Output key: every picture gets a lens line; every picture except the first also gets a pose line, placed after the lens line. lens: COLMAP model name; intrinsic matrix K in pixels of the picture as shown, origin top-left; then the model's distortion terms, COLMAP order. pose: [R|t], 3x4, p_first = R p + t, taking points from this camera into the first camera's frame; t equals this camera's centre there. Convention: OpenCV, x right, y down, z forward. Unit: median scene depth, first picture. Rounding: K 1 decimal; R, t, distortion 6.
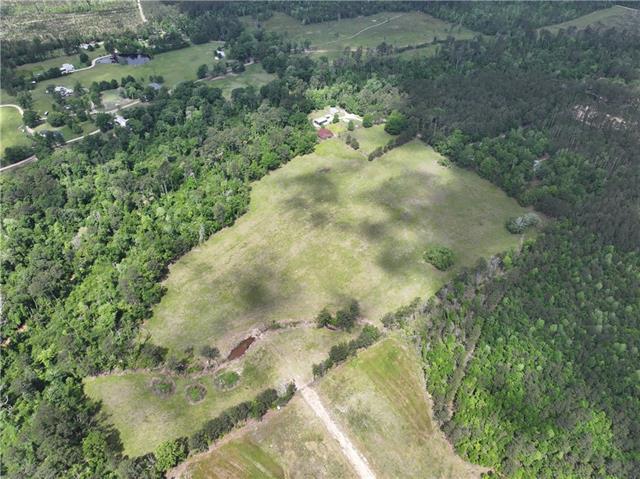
lens RADIAL K [[451.5, 0, 320.8], [0, 451.5, 238.9], [0, 0, 1]] dist [0.000581, 0.013528]
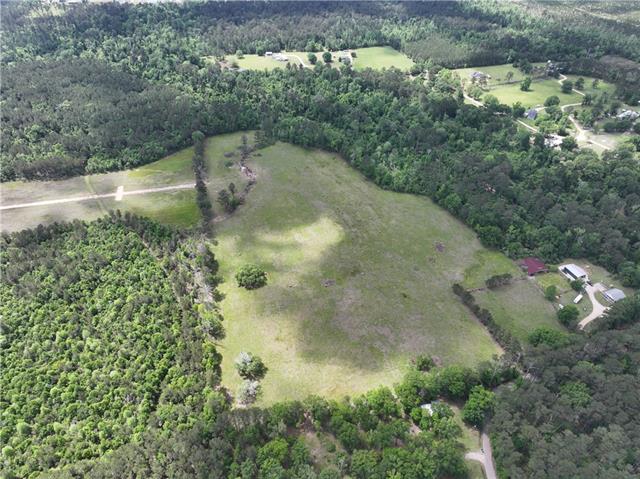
lens RADIAL K [[451.5, 0, 321.6], [0, 451.5, 239.7], [0, 0, 1]] dist [0.000581, 0.013528]
pose [[-0.356714, 0.583489, -0.729586, 0.682994], [-0.620131, 0.436199, 0.652050, -0.564942], [0.698708, 0.685034, 0.206241, 0.674474]]
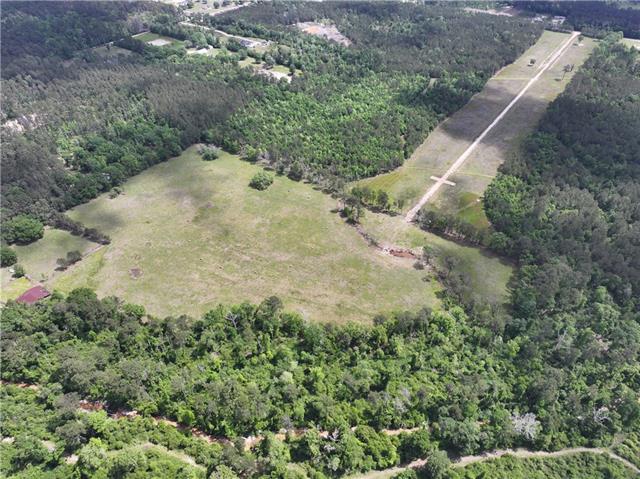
lens RADIAL K [[451.5, 0, 322.8], [0, 451.5, 237.7], [0, 0, 1]] dist [0.000581, 0.013528]
pose [[-0.361040, -0.600655, 0.713346, -0.644124], [0.616728, 0.419985, 0.665777, -0.506838], [-0.699498, 0.680313, 0.218809, 0.557596]]
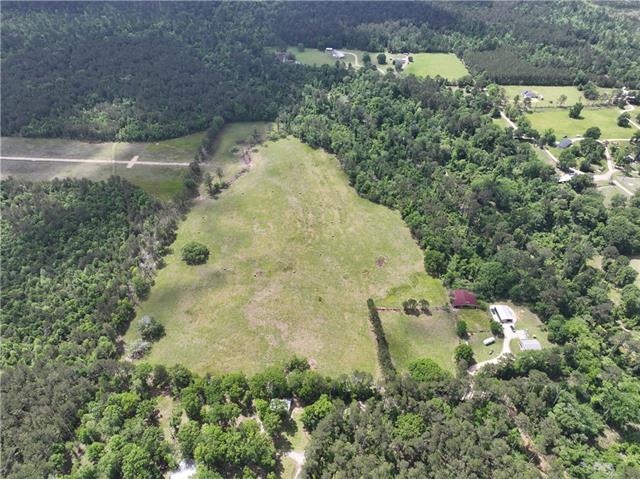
lens RADIAL K [[451.5, 0, 321.5], [0, 451.5, 240.1], [0, 0, 1]] dist [0.000581, 0.013528]
pose [[-0.605385, 0.506189, -0.614233, 0.569308], [-0.533596, 0.314500, 0.785089, -0.763785], [0.590580, 0.803033, 0.079707, 0.842560]]
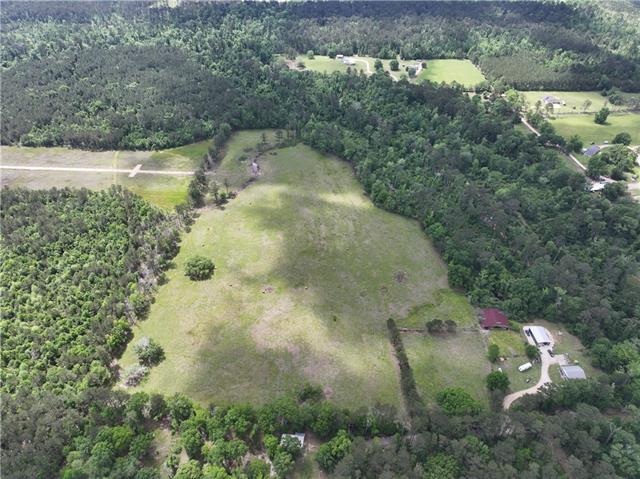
lens RADIAL K [[451.5, 0, 321.6], [0, 451.5, 240.0], [0, 0, 1]] dist [0.000581, 0.013528]
pose [[-0.615006, 0.490090, -0.617721, 0.534818], [-0.521839, 0.334330, 0.784798, -0.706639], [0.591144, 0.805006, 0.050133, 0.837656]]
